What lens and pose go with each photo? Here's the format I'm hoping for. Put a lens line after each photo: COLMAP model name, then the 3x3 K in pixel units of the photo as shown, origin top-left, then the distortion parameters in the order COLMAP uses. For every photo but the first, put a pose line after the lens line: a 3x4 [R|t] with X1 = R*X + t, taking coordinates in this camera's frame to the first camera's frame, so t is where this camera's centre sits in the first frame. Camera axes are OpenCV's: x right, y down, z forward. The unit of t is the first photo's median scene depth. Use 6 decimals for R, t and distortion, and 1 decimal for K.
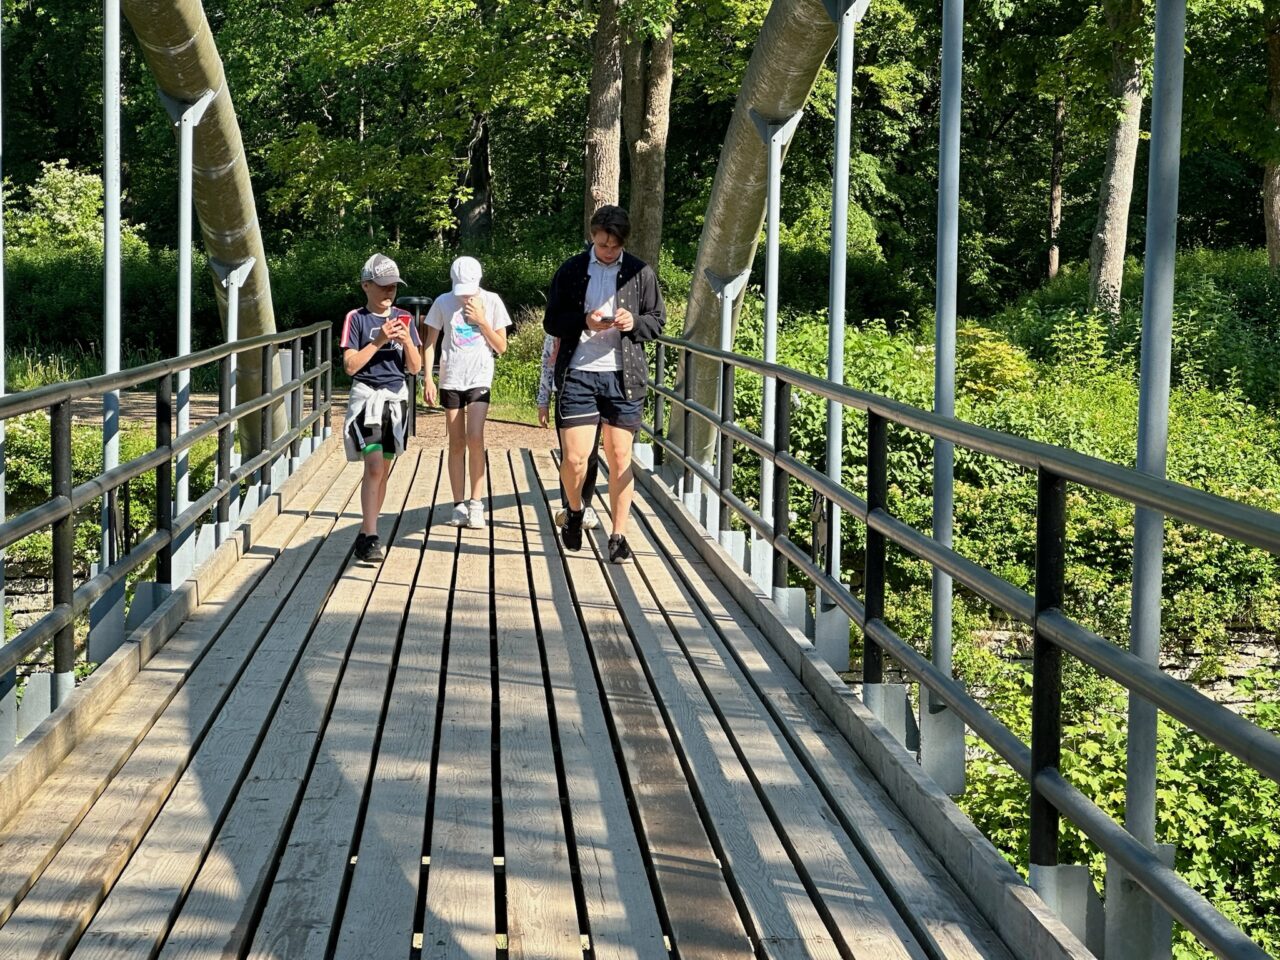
lens RADIAL K [[2861.1, 0, 621.3], [0, 2861.1, 480.4], [0, 0, 1]] dist [-0.102297, 4.508311]
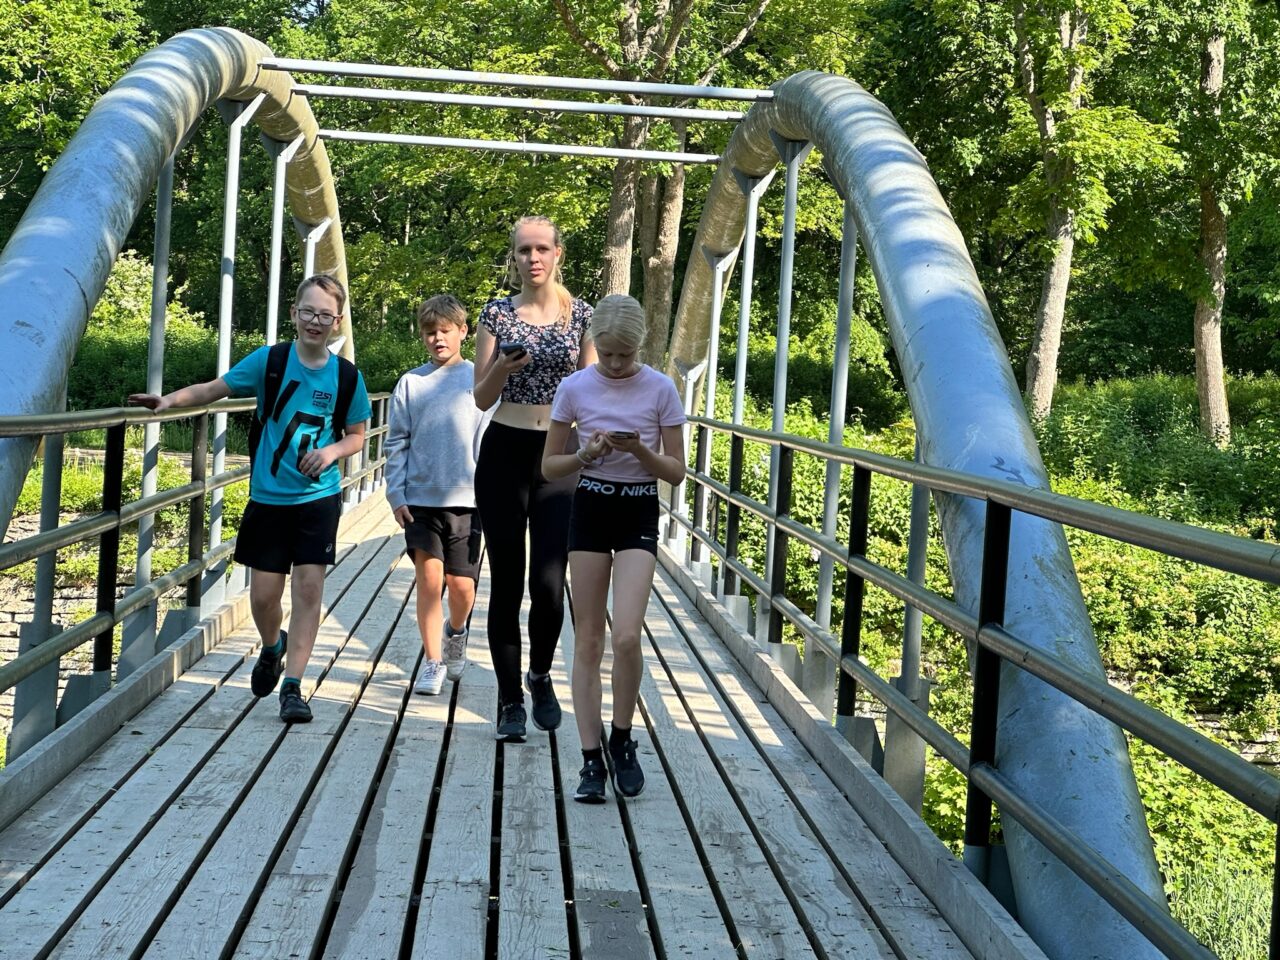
lens RADIAL K [[2887.4, 0, 640.0], [0, 2887.4, 480.0], [0, 0, 1]] dist [-0.275321, 8.404034]
pose [[0.999104, 0.042126, -0.004129, 0.015268], [-0.042253, 0.998375, -0.038241, 0.027071], [0.002512, 0.038381, 0.999260, -0.270348]]
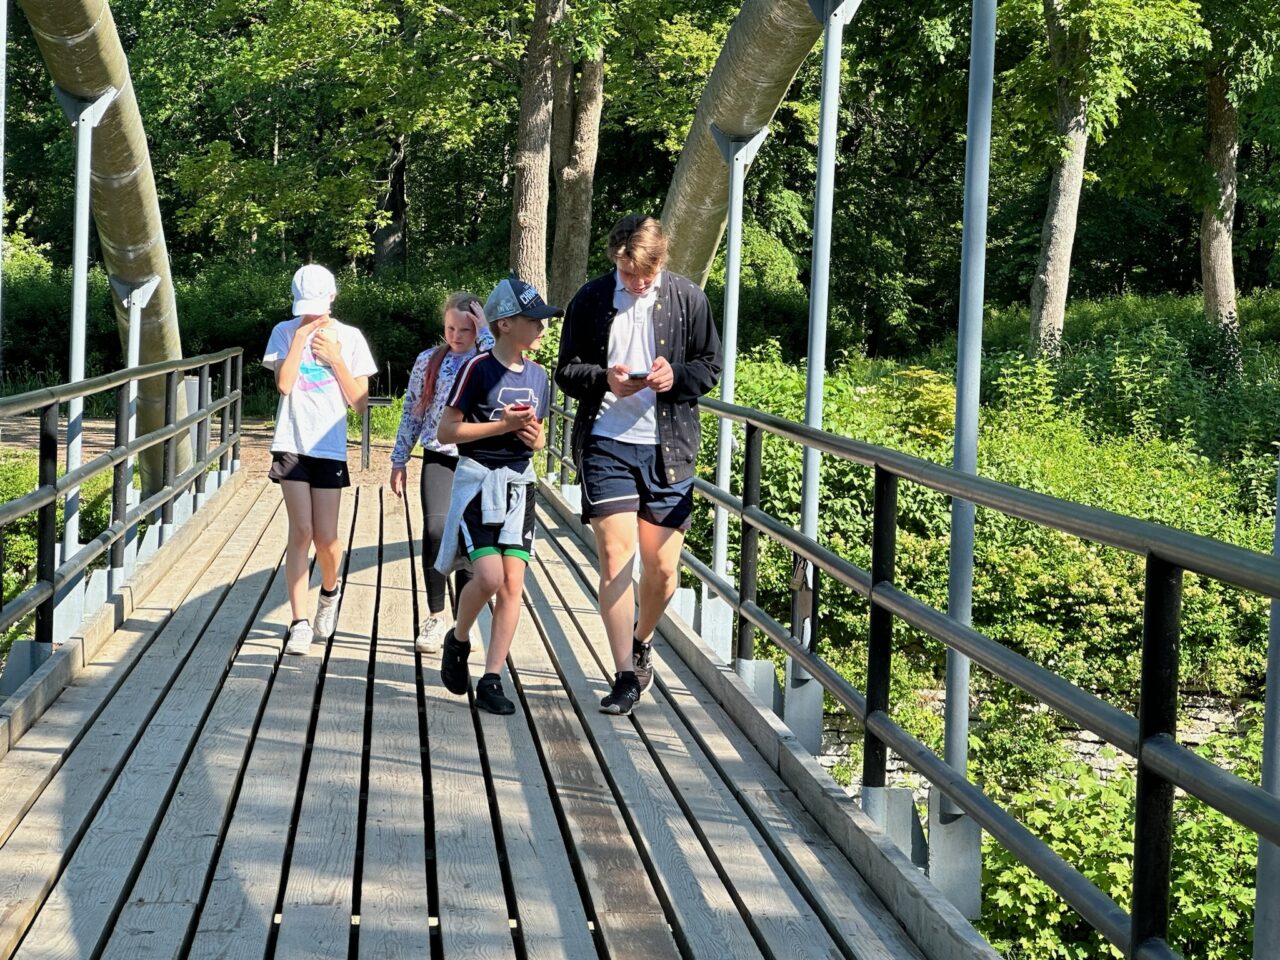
lens RADIAL K [[2861.1, 0, 621.3], [0, 2861.1, 480.4], [0, 0, 1]] dist [-0.102297, 4.508311]
pose [[0.999270, 0.020468, 0.032251, -0.006336], [-0.020086, 0.999725, -0.012138, -0.003168], [-0.032491, 0.011482, 0.999406, 0.057339]]
